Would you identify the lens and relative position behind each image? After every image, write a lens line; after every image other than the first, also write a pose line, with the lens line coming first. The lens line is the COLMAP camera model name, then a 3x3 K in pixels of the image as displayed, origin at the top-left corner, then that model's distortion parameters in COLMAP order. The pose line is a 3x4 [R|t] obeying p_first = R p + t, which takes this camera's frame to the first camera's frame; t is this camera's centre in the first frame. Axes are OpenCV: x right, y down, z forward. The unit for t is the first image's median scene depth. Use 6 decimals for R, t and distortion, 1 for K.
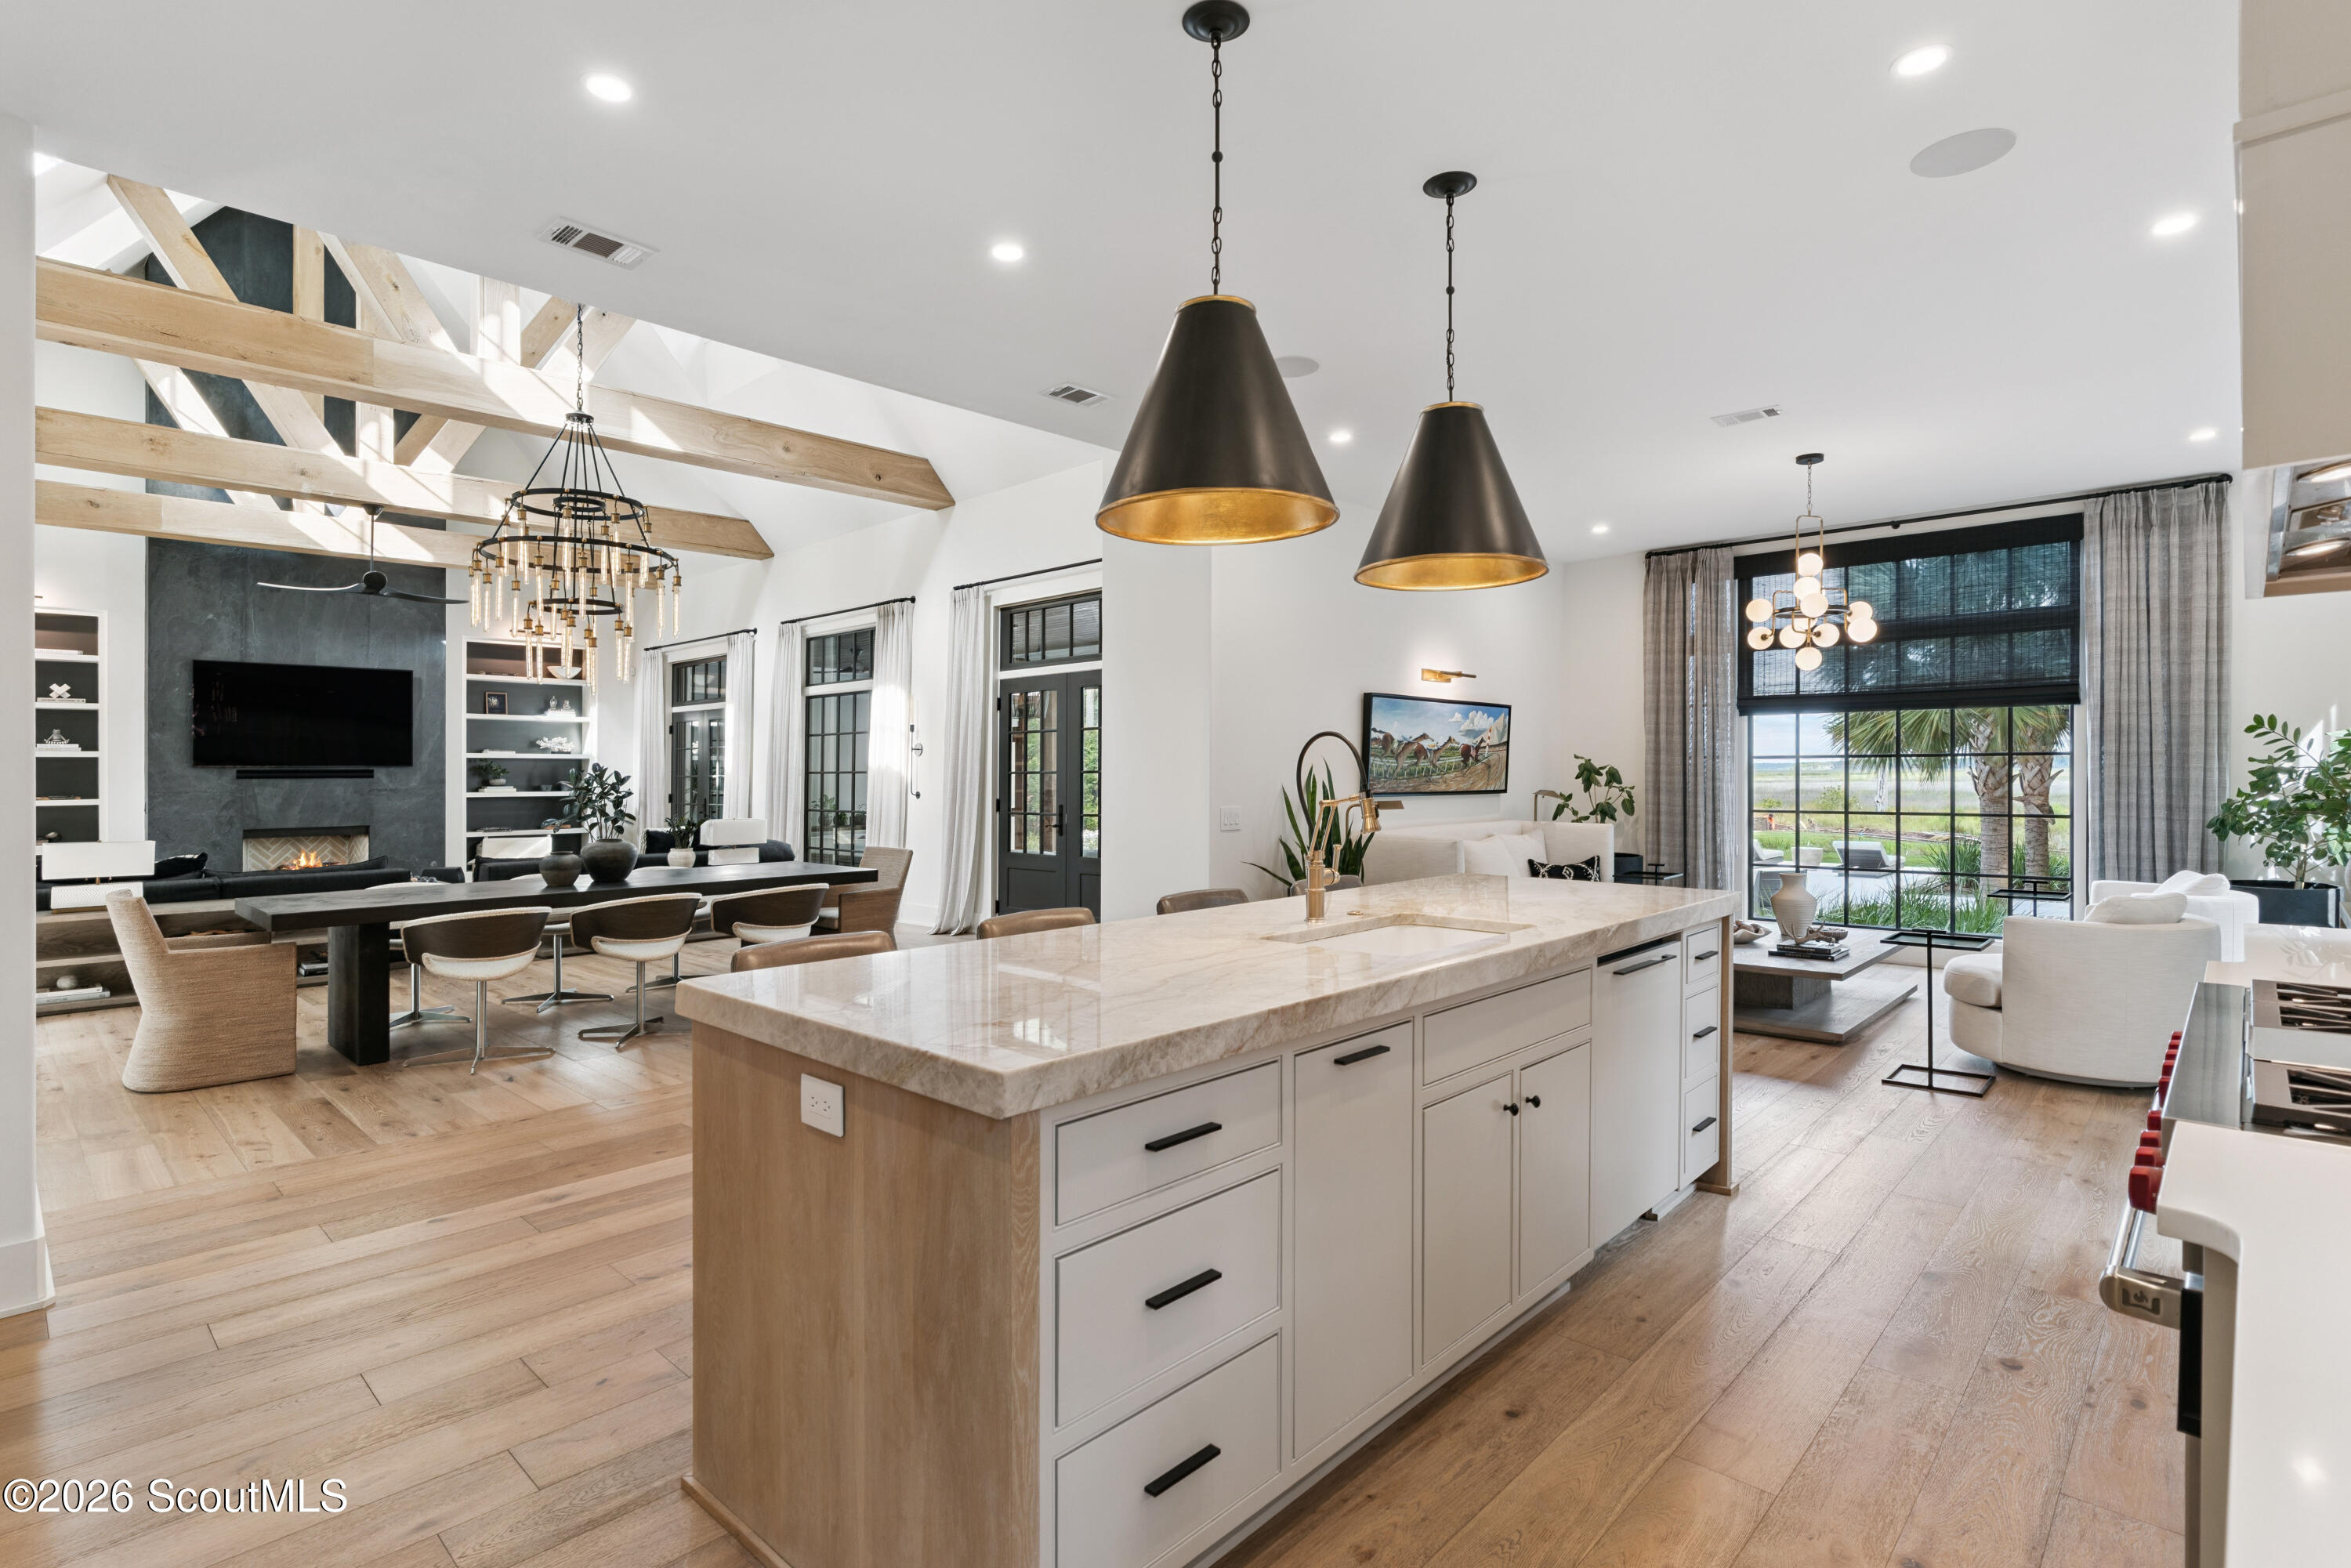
lens RADIAL K [[1141.2, 0, 1179.8], [0, 1141.2, 773.5], [0, 0, 1]] dist [0.001134, -0.000270]
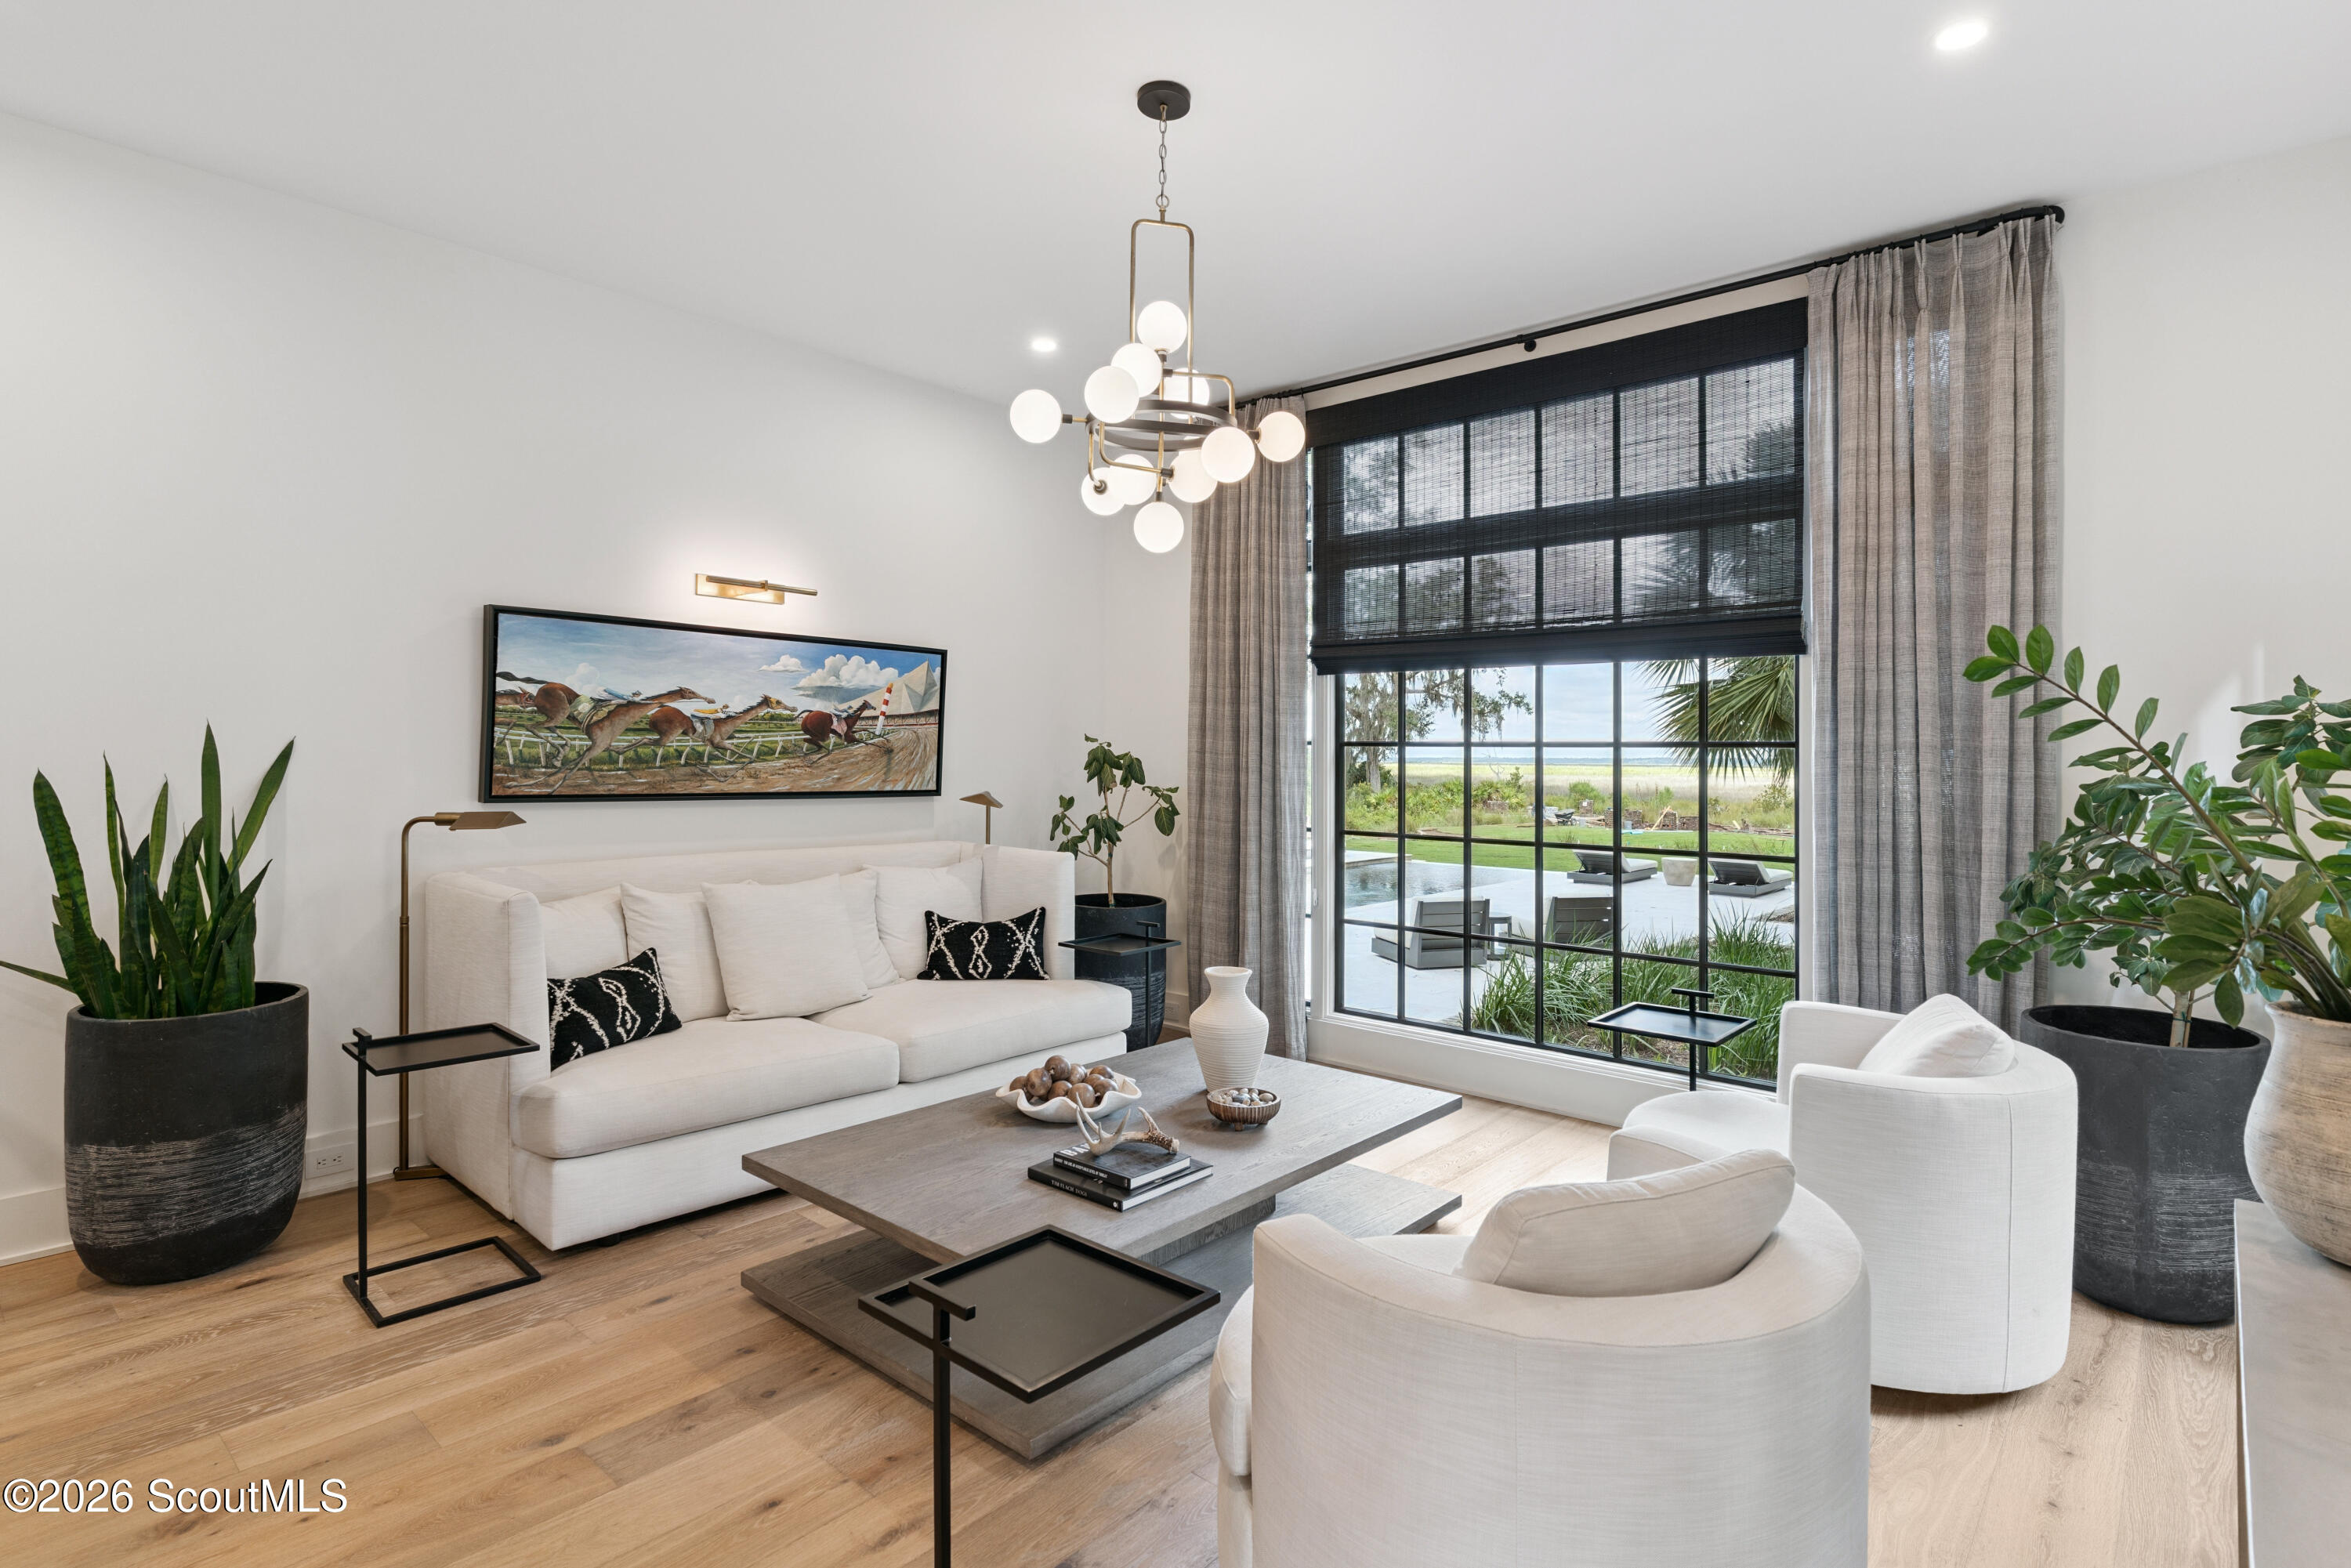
lens RADIAL K [[1149.0, 0, 1210.3], [0, 1149.0, 733.5], [0, 0, 1]] dist [0.000058, 0.000276]
pose [[0.999184, 0.018652, 0.035822, 0.503965], [-0.017877, 0.999601, -0.021849, -0.006185], [-0.036216, 0.021191, 0.999119, 0.482577]]
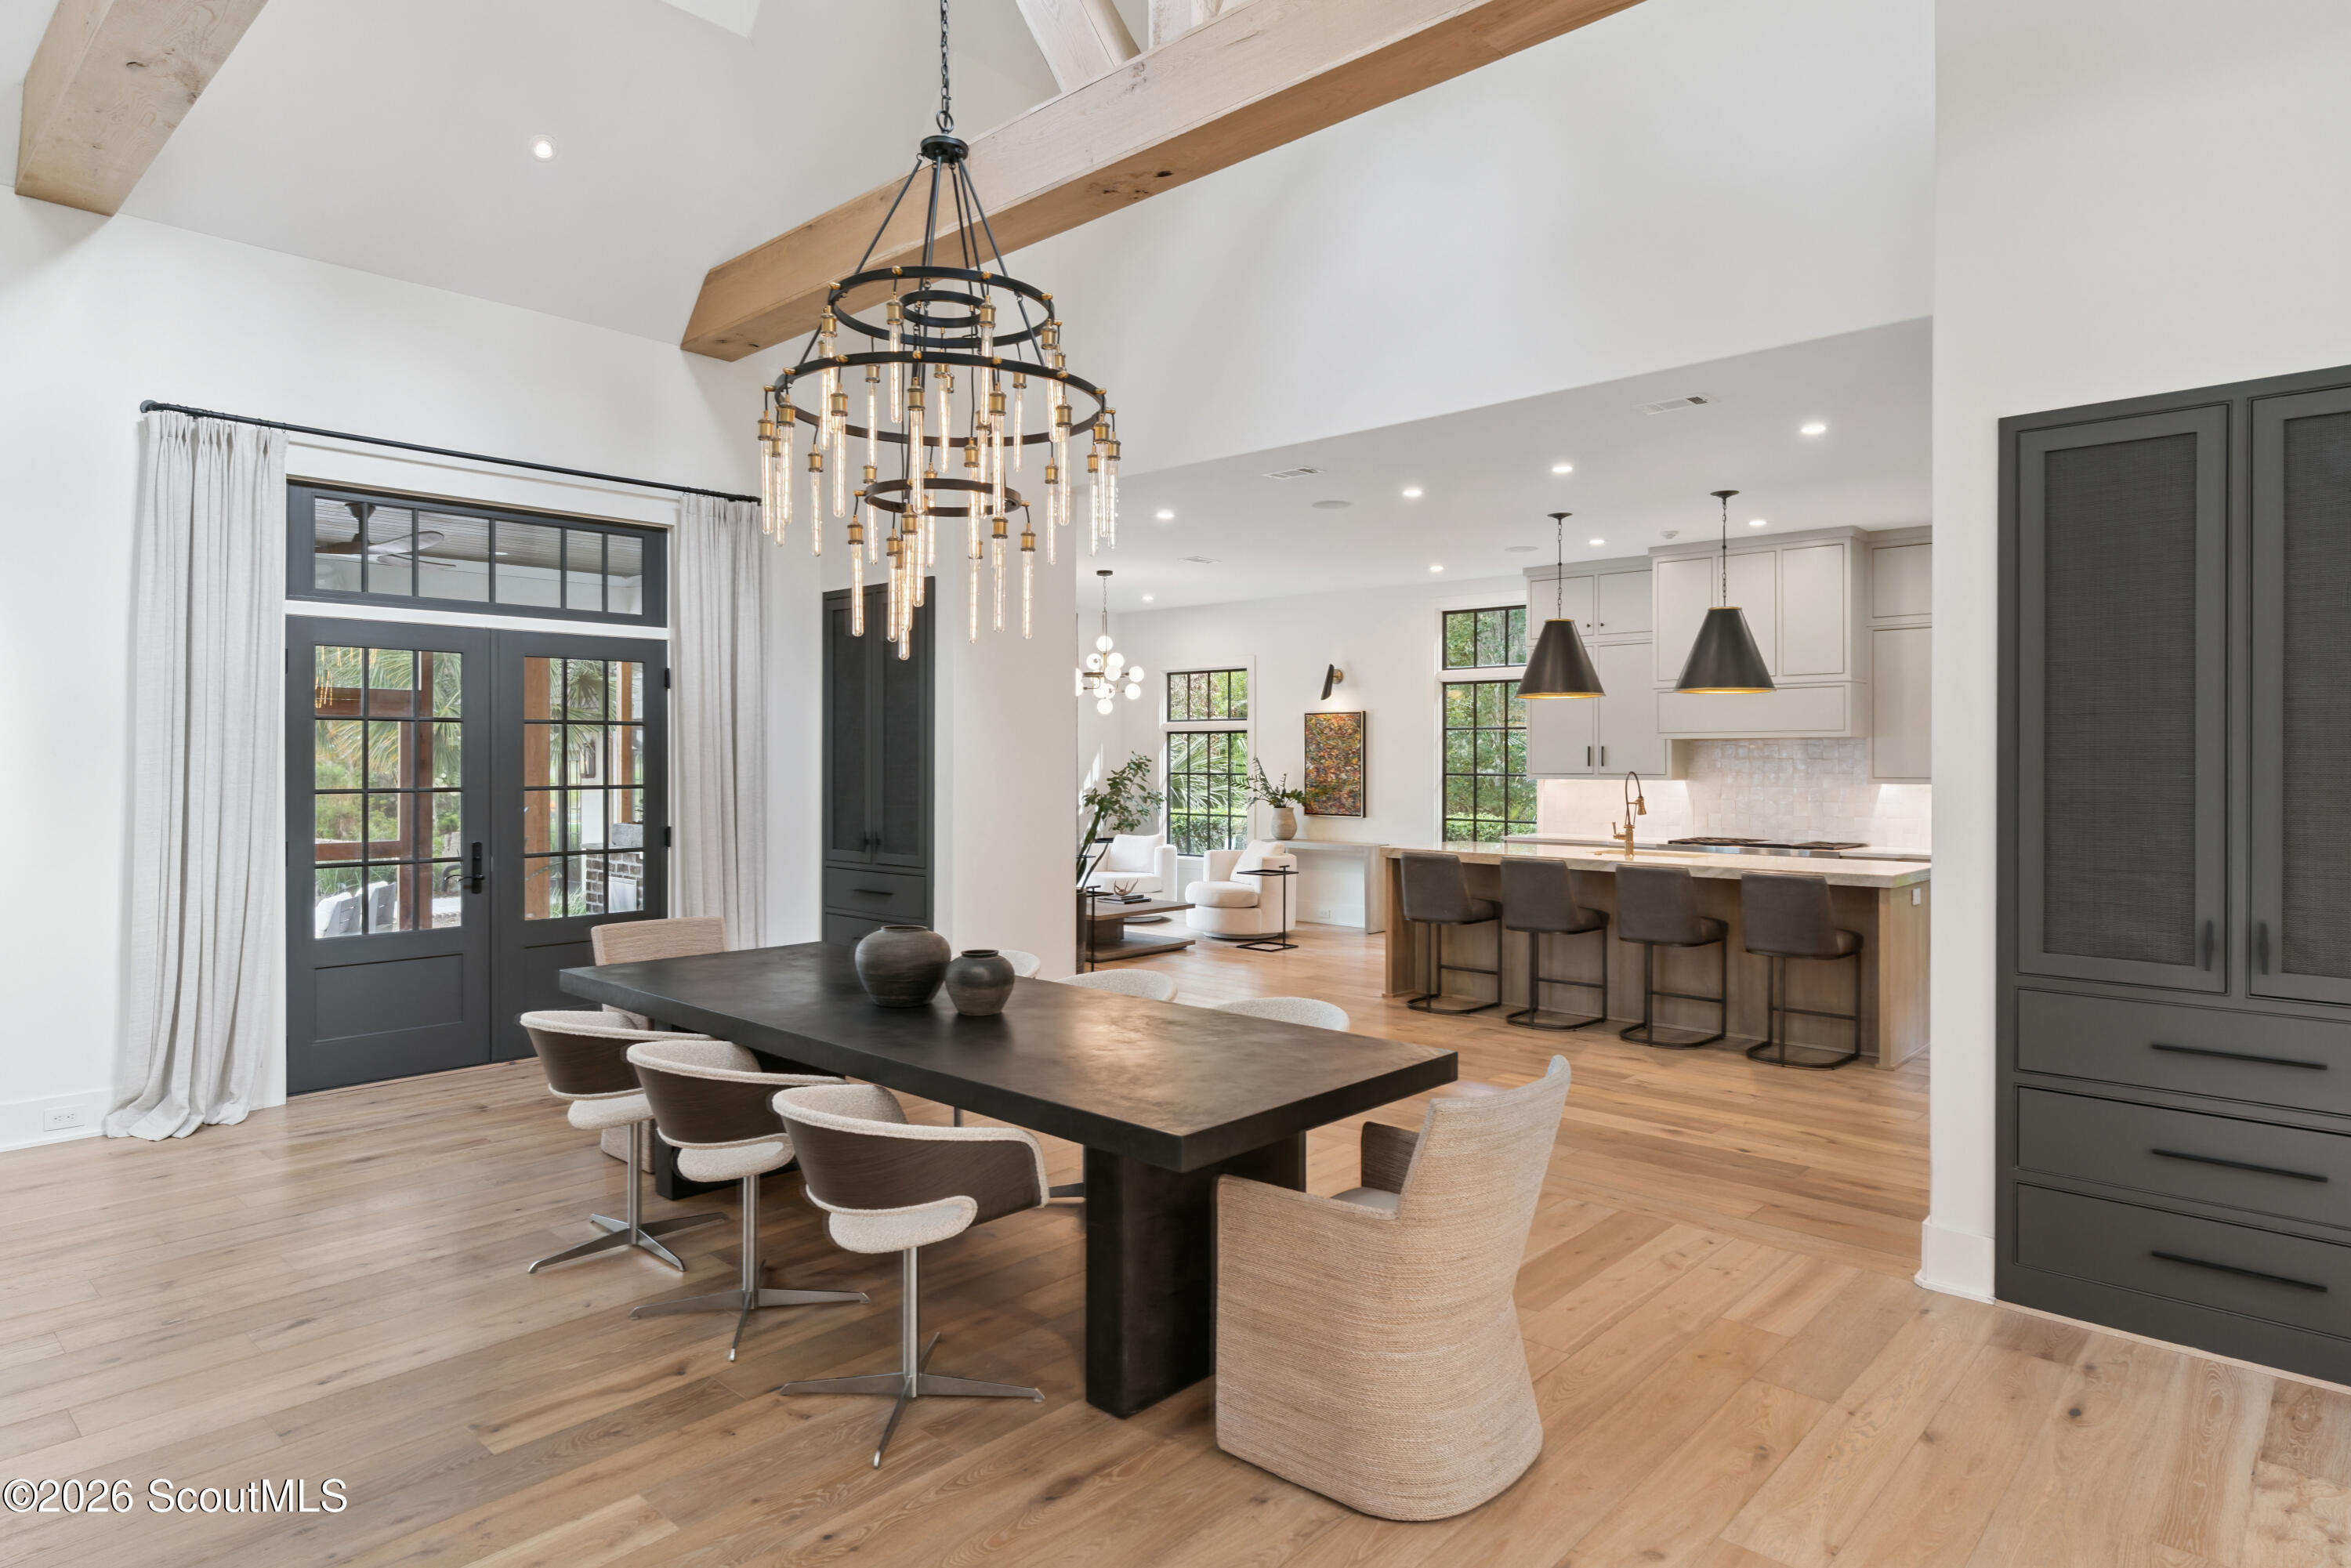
lens RADIAL K [[1322.3, 0, 1178.4], [0, 1322.3, 758.8], [0, 0, 1]] dist [0.002152, -0.000158]
pose [[-0.012454, 0.007940, 0.999891, -1.066478], [-0.001563, 0.999967, -0.007960, -0.016589], [-0.999921, -0.001662, -0.012441, 0.828745]]
